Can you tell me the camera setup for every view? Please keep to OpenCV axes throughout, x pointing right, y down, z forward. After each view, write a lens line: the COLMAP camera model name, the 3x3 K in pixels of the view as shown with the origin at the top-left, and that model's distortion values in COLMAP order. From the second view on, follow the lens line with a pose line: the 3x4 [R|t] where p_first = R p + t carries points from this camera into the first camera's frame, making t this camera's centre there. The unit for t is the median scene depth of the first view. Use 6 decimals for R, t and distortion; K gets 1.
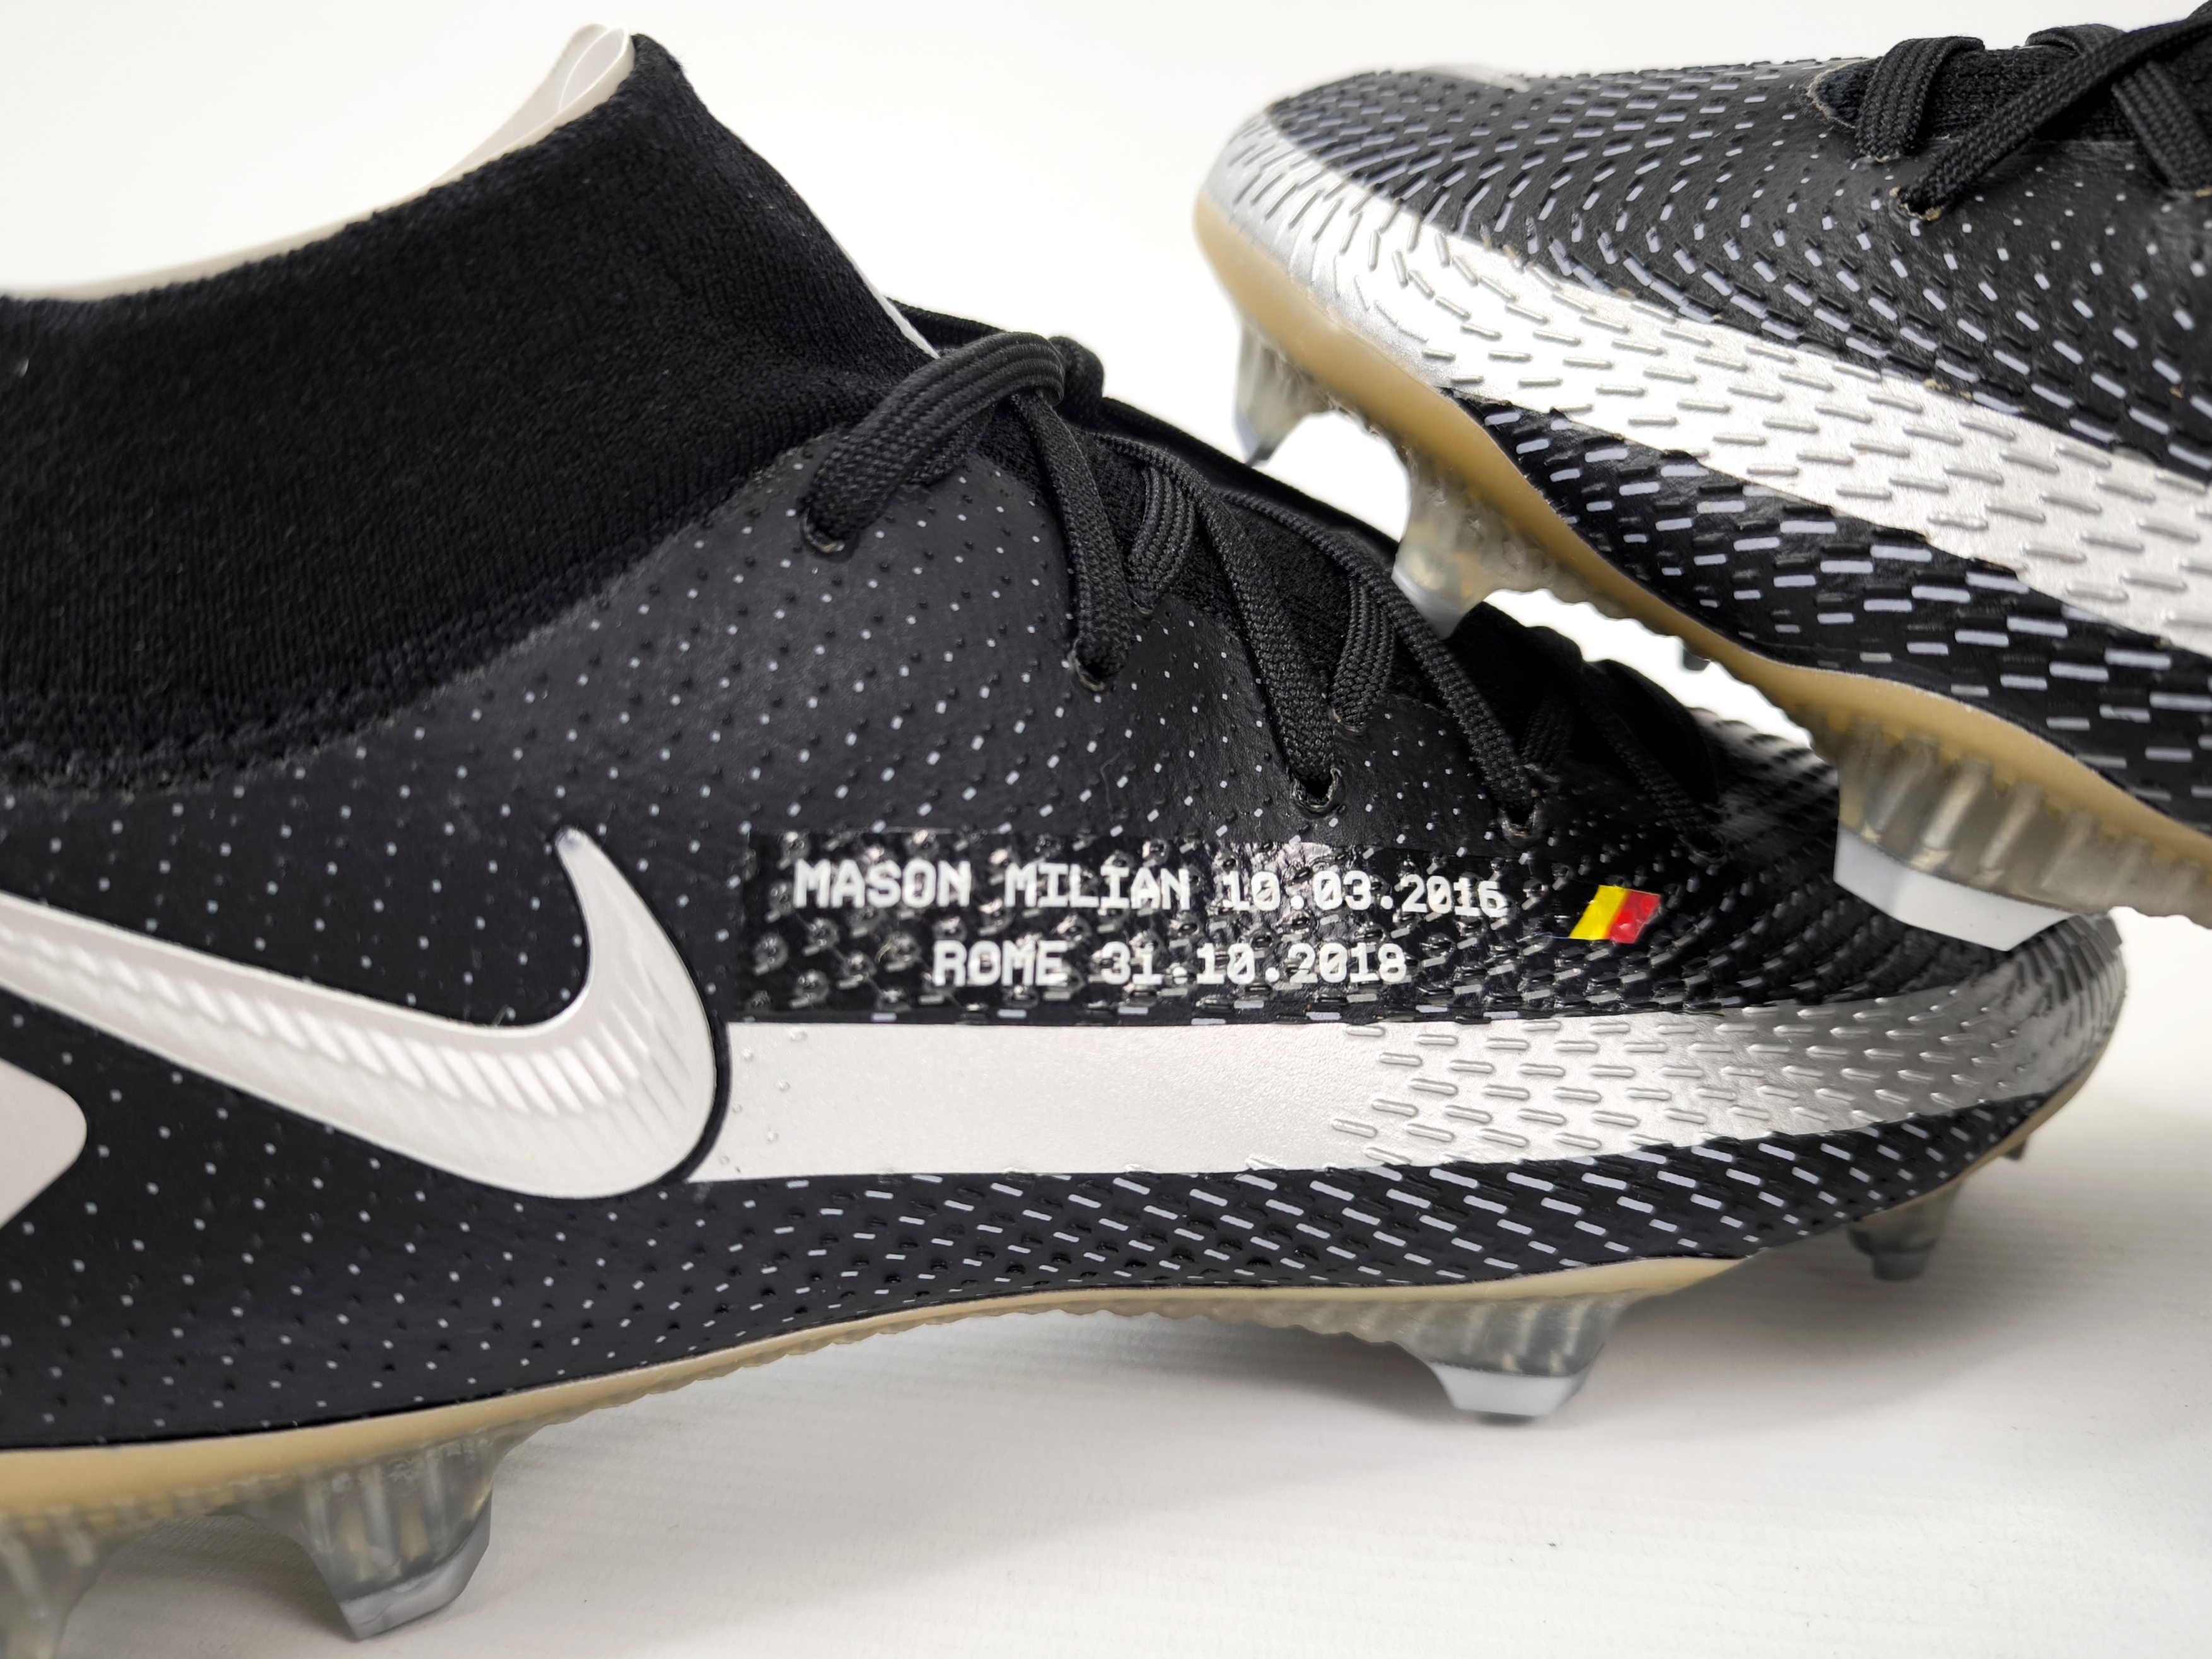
lens RADIAL K [[1937.7, 0, 1023.6], [0, 1937.7, 896.7], [0, 0, 1]] dist [-0.006792, -0.039663]
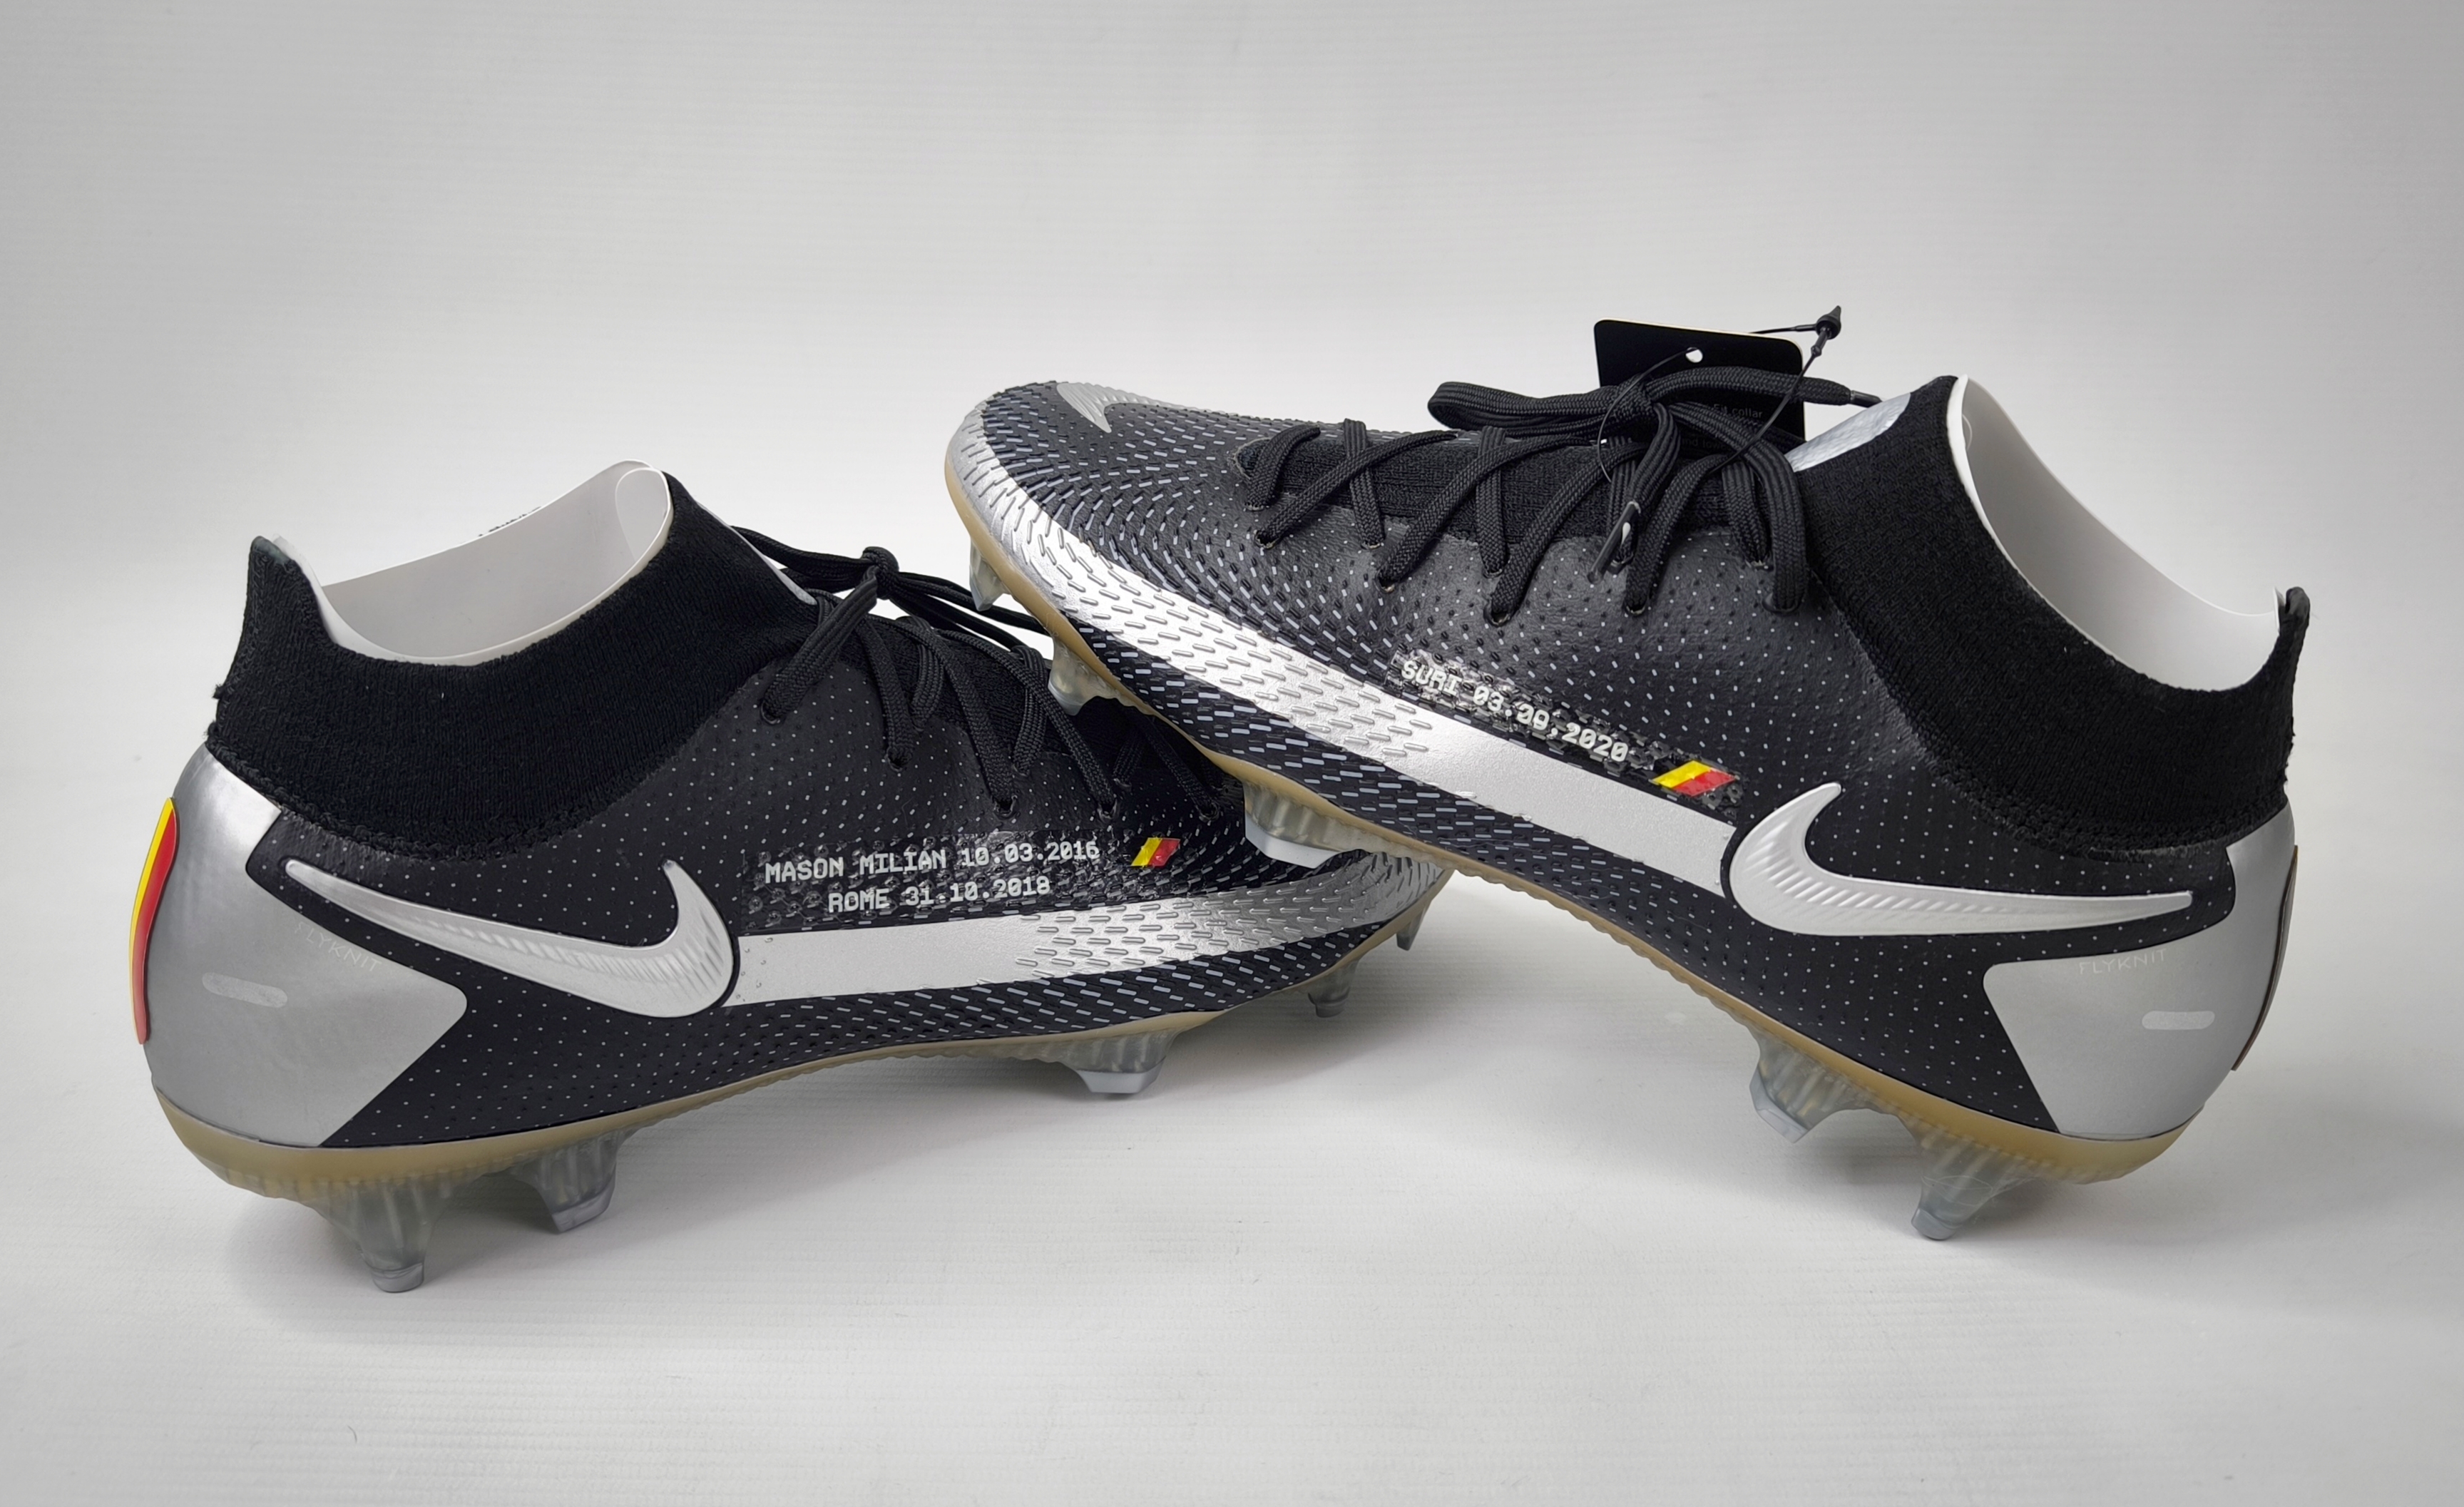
lens RADIAL K [[2099.4, 0, 1271.0], [0, 2099.4, 772.3], [0, 0, 1]] dist [0.054802, -0.022097]
pose [[0.979957, -0.039258, 0.195303, -0.013746], [0.027384, 0.997629, 0.063133, -0.241368], [-0.197318, -0.056519, 0.978709, -1.388623]]
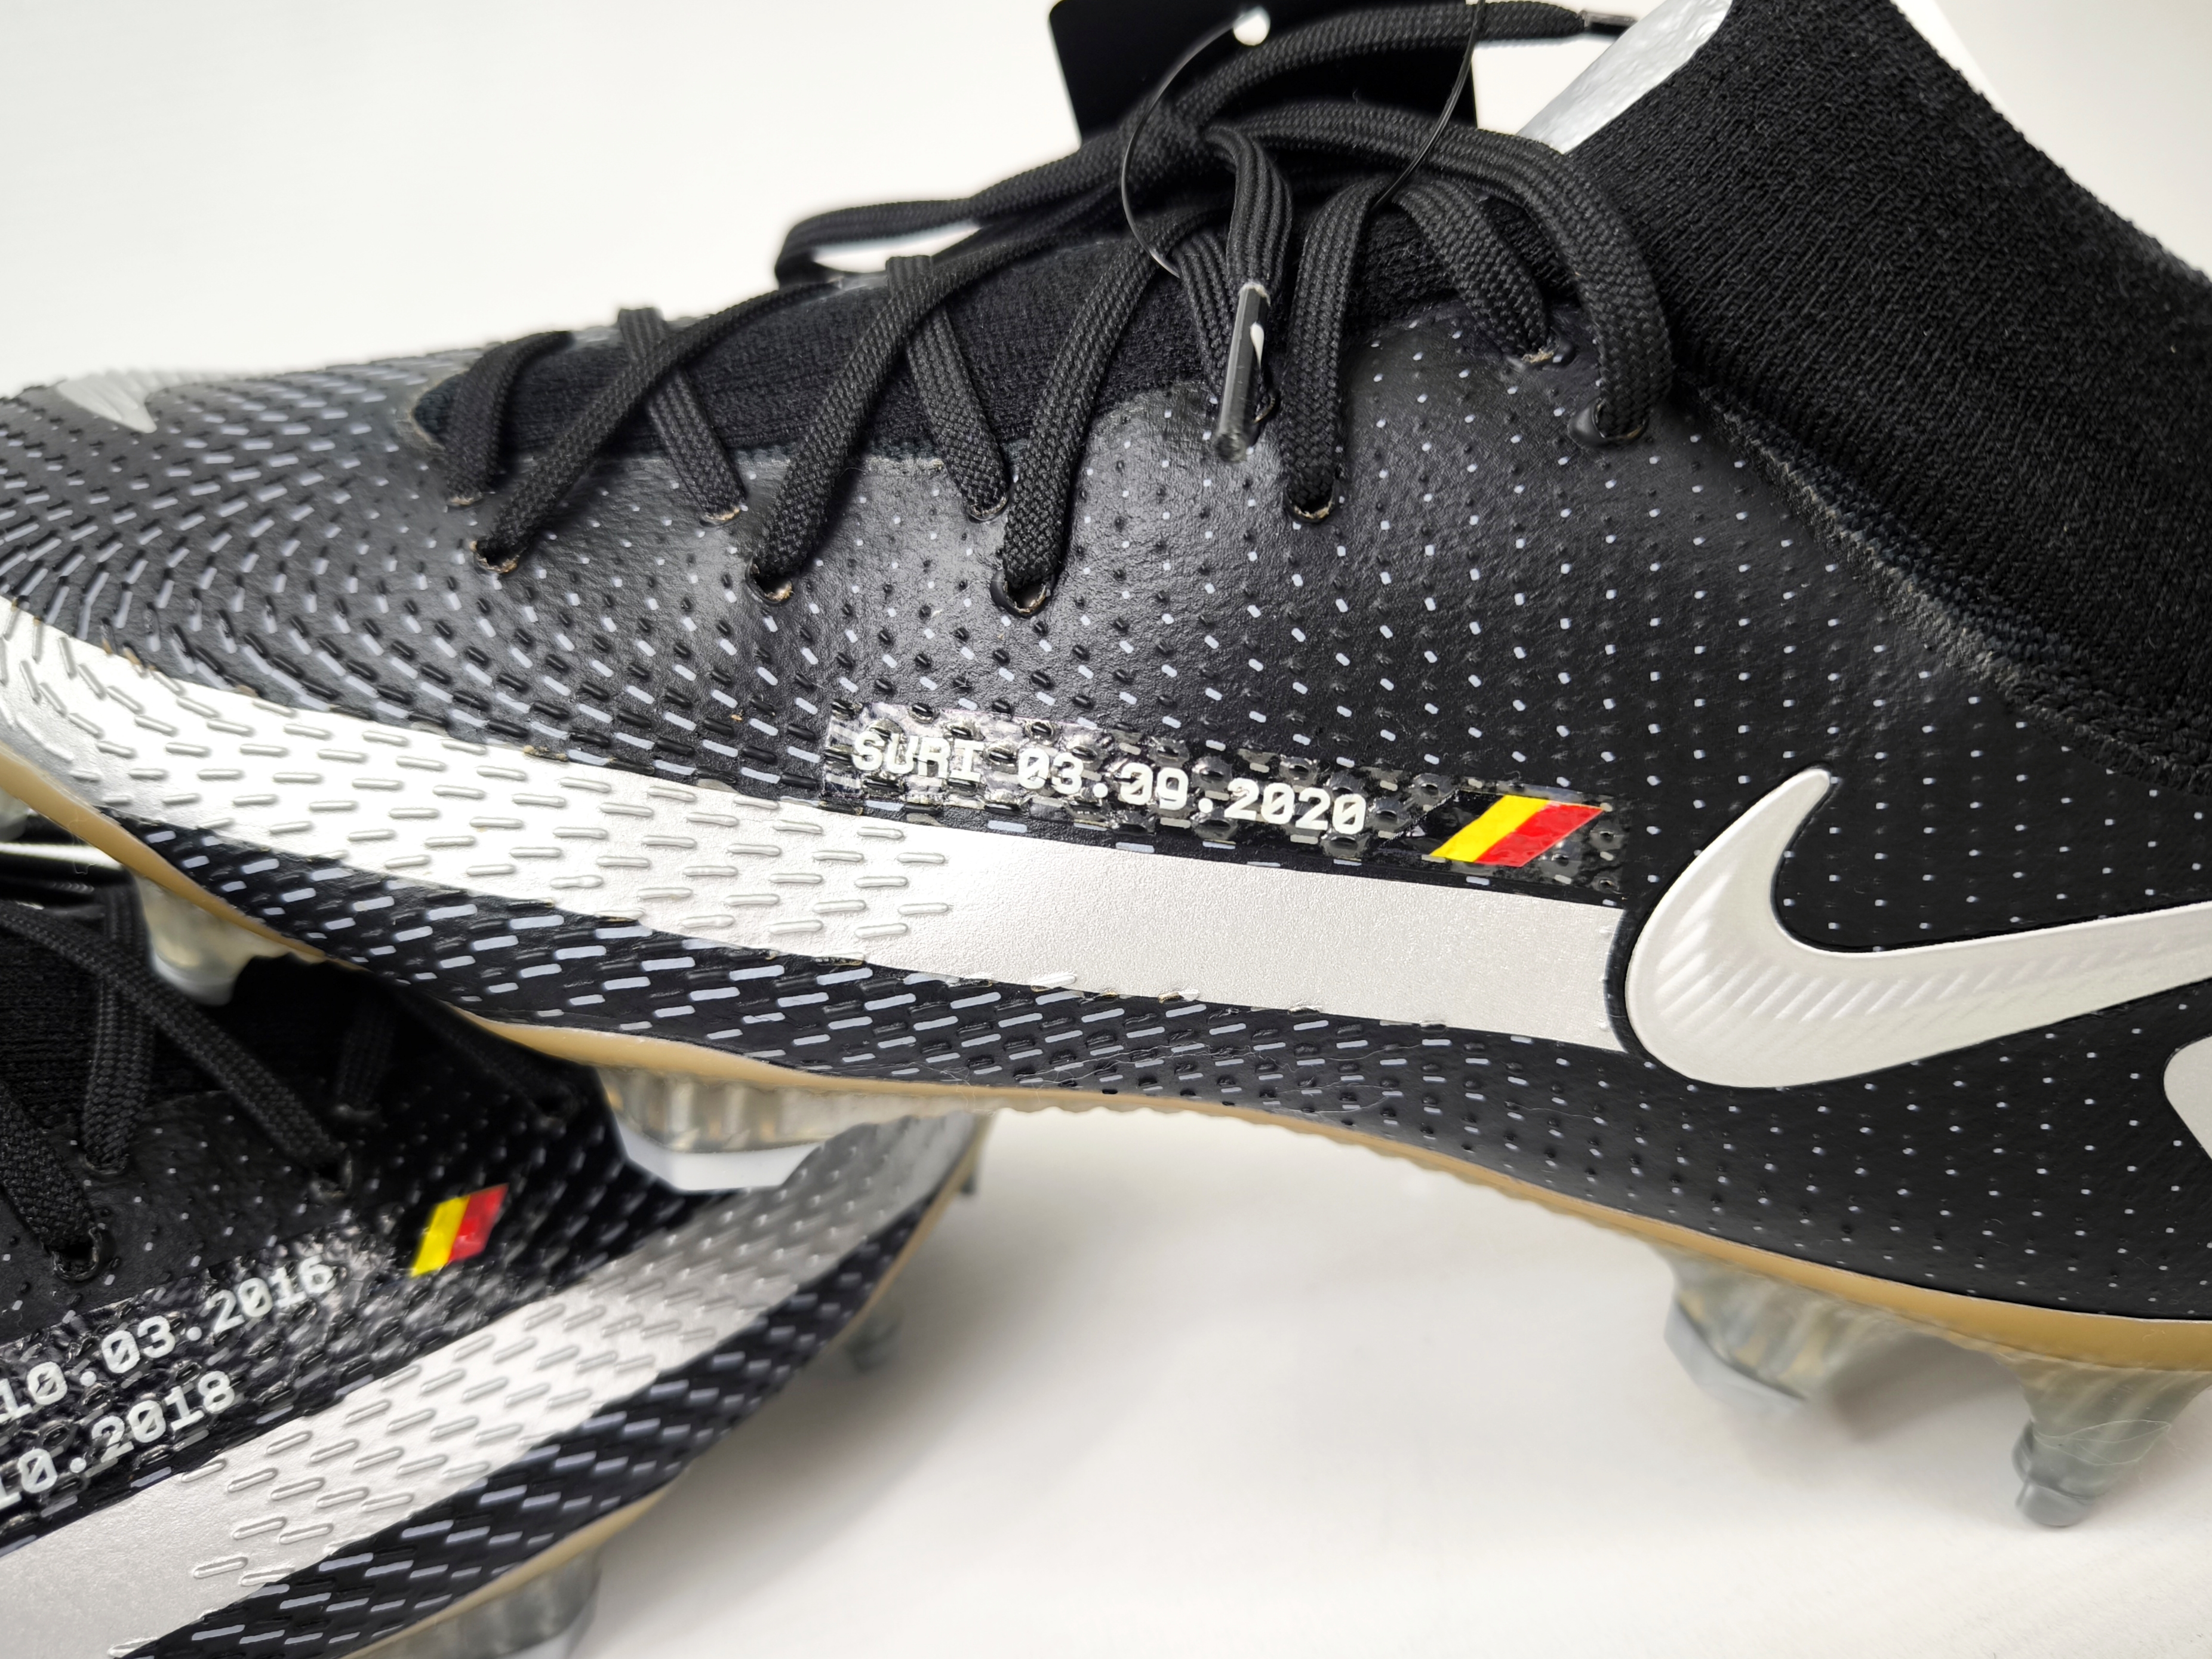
lens RADIAL K [[1852.0, 0, 1164.3], [0, 1852.0, 849.3], [0, 0, 1]] dist [-0.041376, -0.004483]
pose [[0.872282, -0.283512, 0.398428, 0.335072], [0.258438, 0.958968, 0.116579, -0.226690], [-0.415131, 0.001280, 0.909761, -0.064505]]
